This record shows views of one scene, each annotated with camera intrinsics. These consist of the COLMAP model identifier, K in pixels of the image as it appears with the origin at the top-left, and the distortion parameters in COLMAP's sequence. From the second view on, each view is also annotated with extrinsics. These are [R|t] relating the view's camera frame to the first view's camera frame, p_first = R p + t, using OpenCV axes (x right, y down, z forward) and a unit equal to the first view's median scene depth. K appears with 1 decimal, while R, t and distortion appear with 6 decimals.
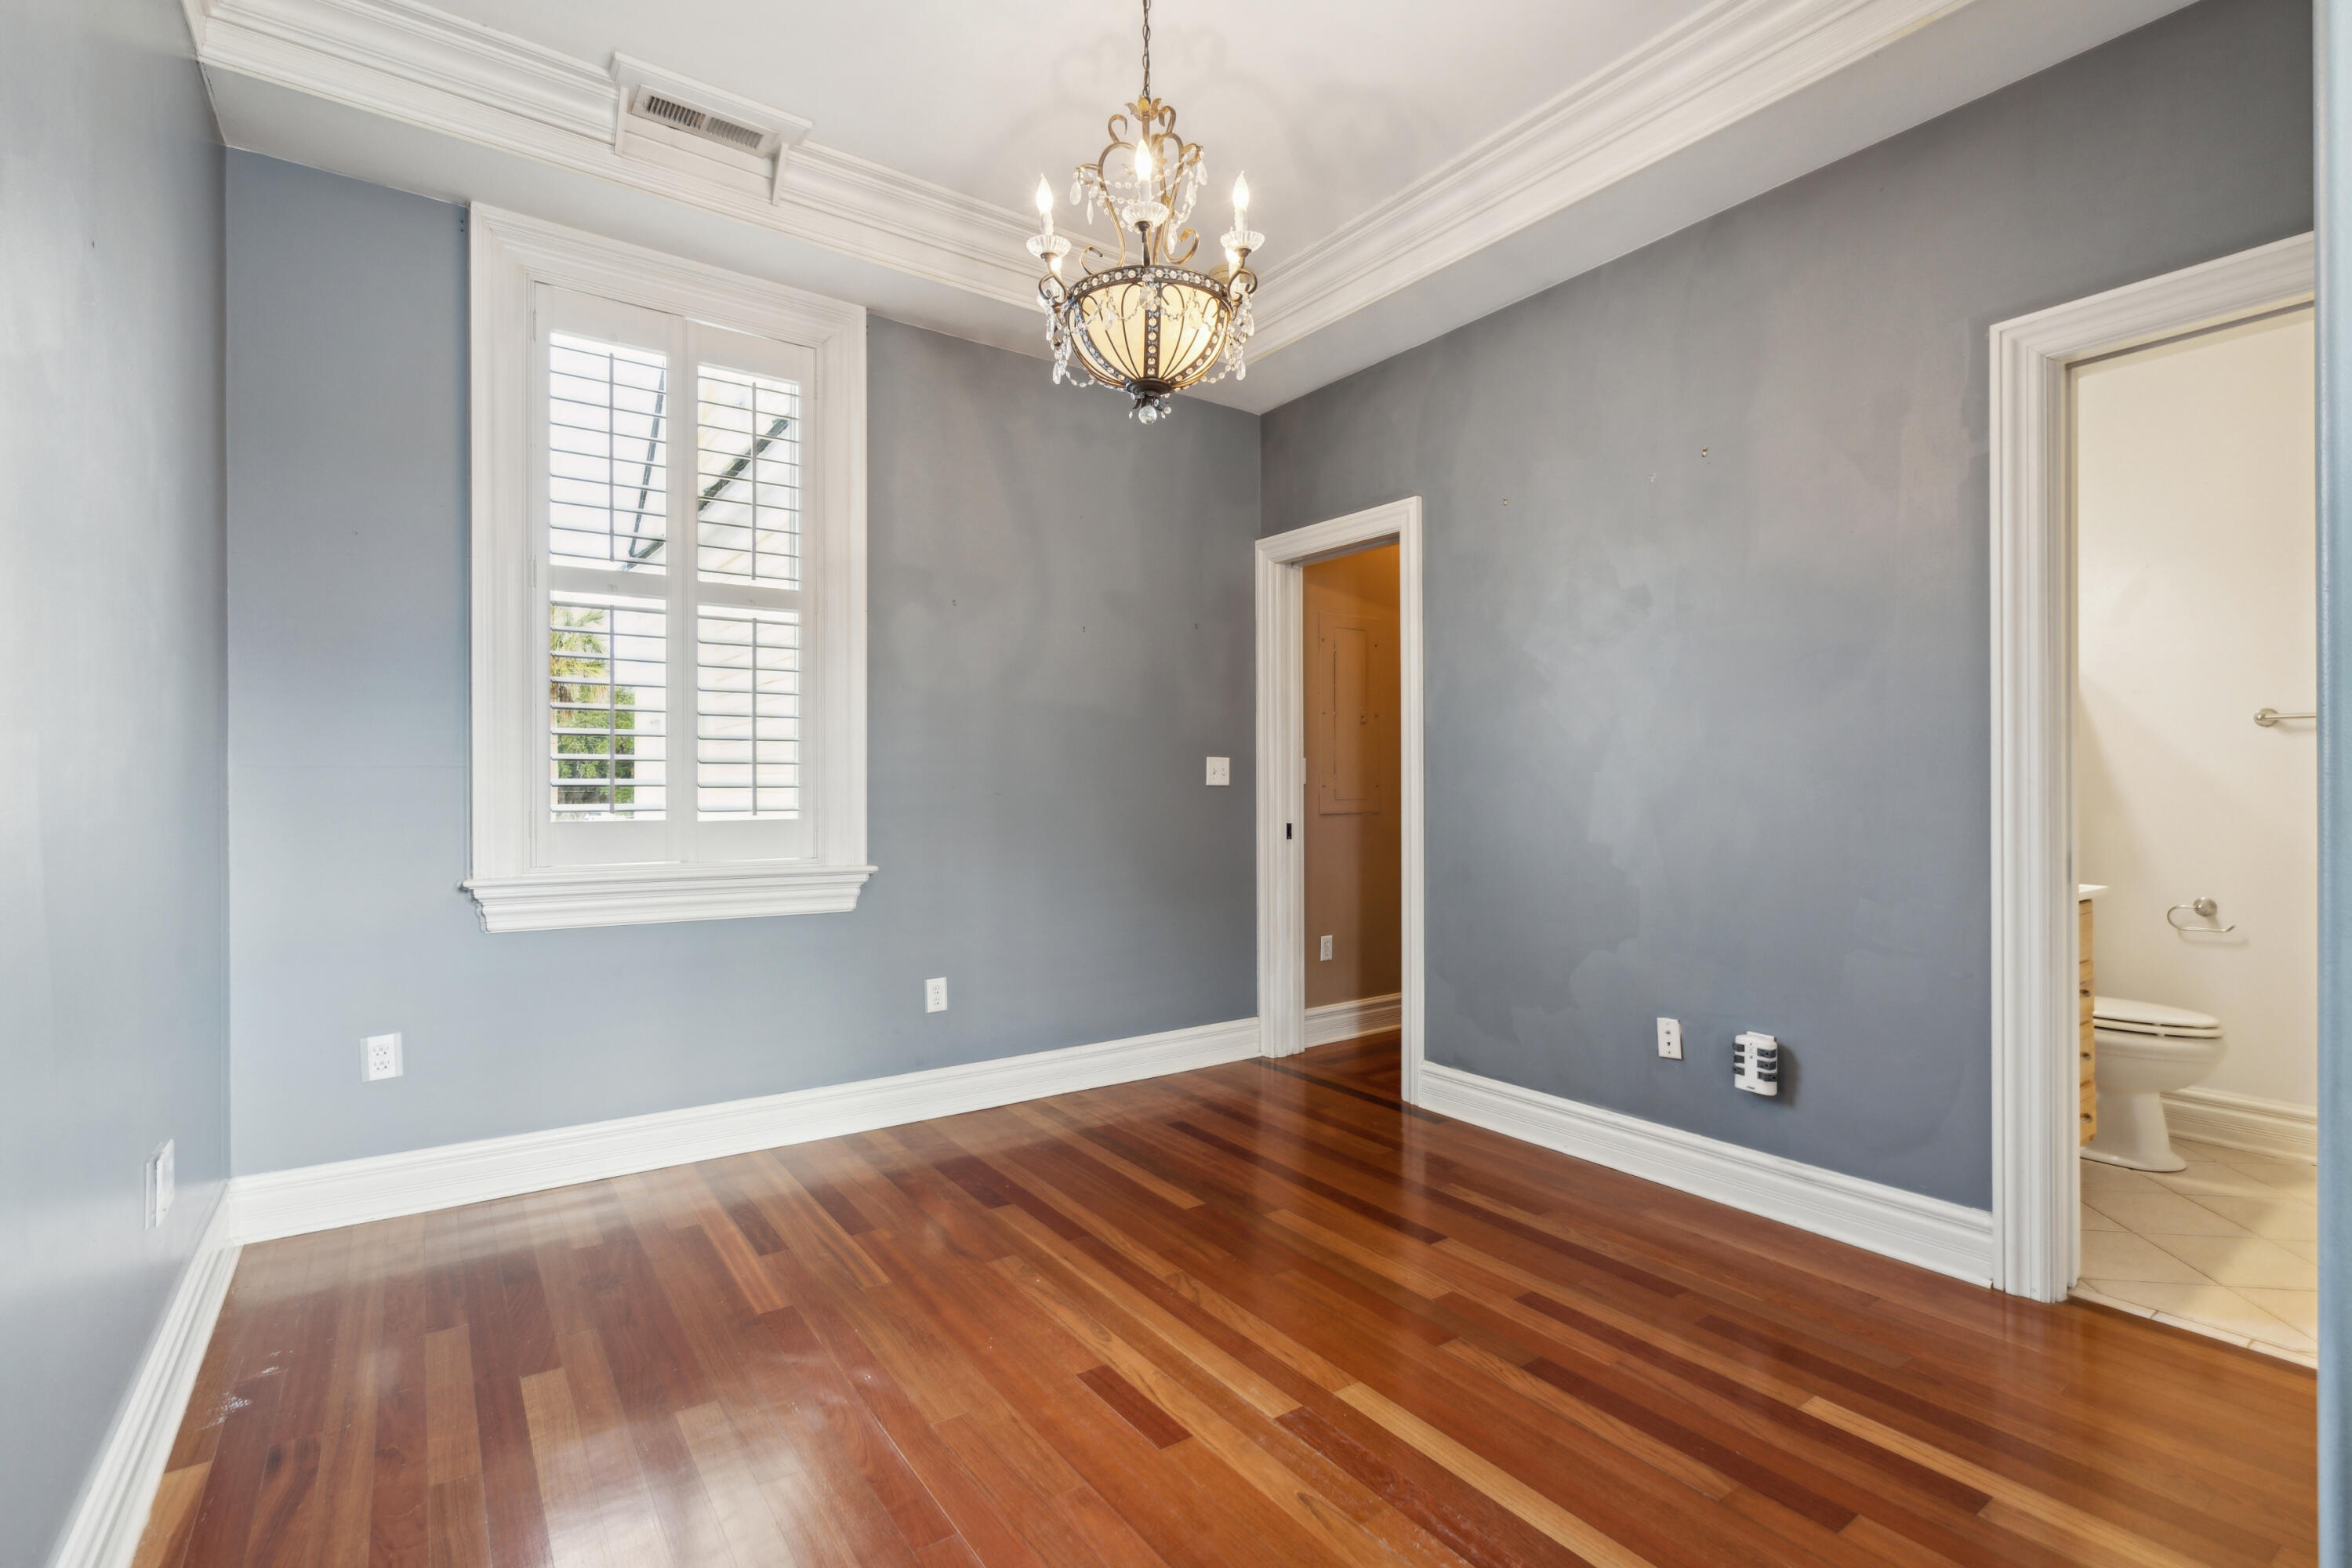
lens RADIAL K [[1086.5, 0, 1172.9], [0, 1086.5, 780.5], [0, 0, 1]] dist [0.005003, 0.000604]
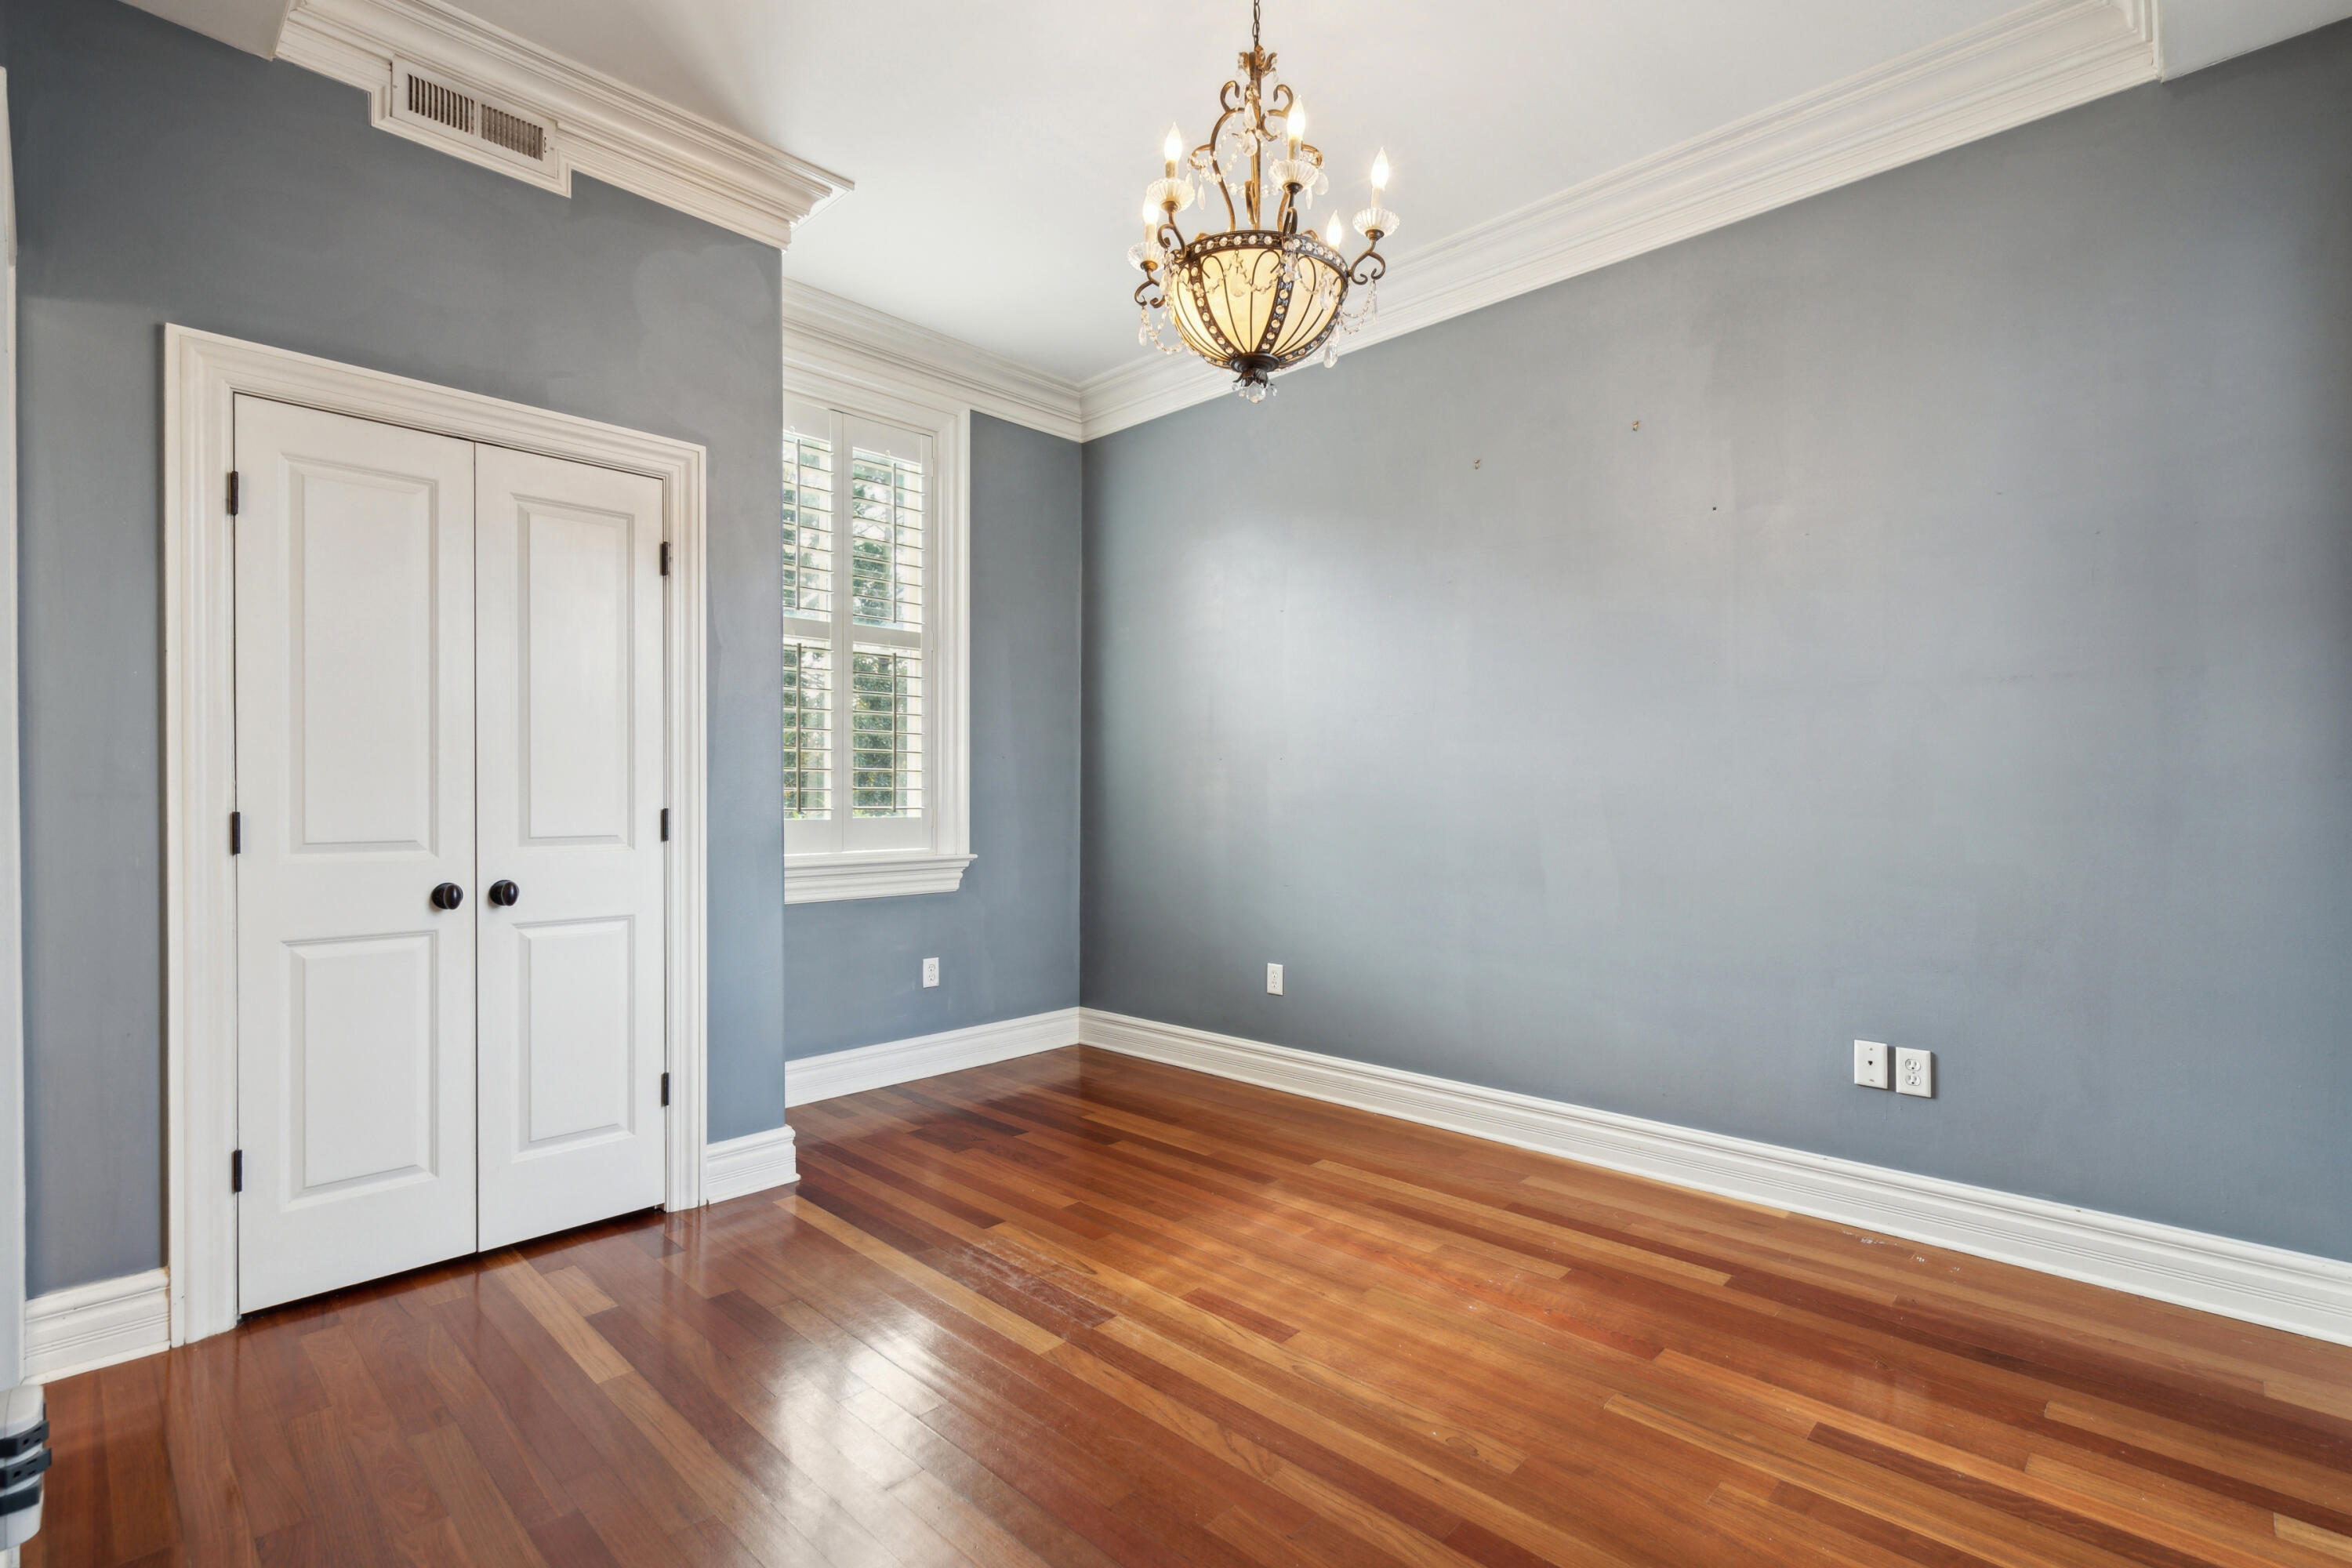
lens RADIAL K [[1086.5, 0, 1183.7], [0, 1086.5, 790.8], [0, 0, 1]] dist [0.005003, 0.000604]
pose [[-0.980166, 0.000030, -0.198180, 0.236378], [0.001024, 0.999987, -0.004915, 0.009093], [0.198177, -0.005020, -0.980153, 2.001264]]
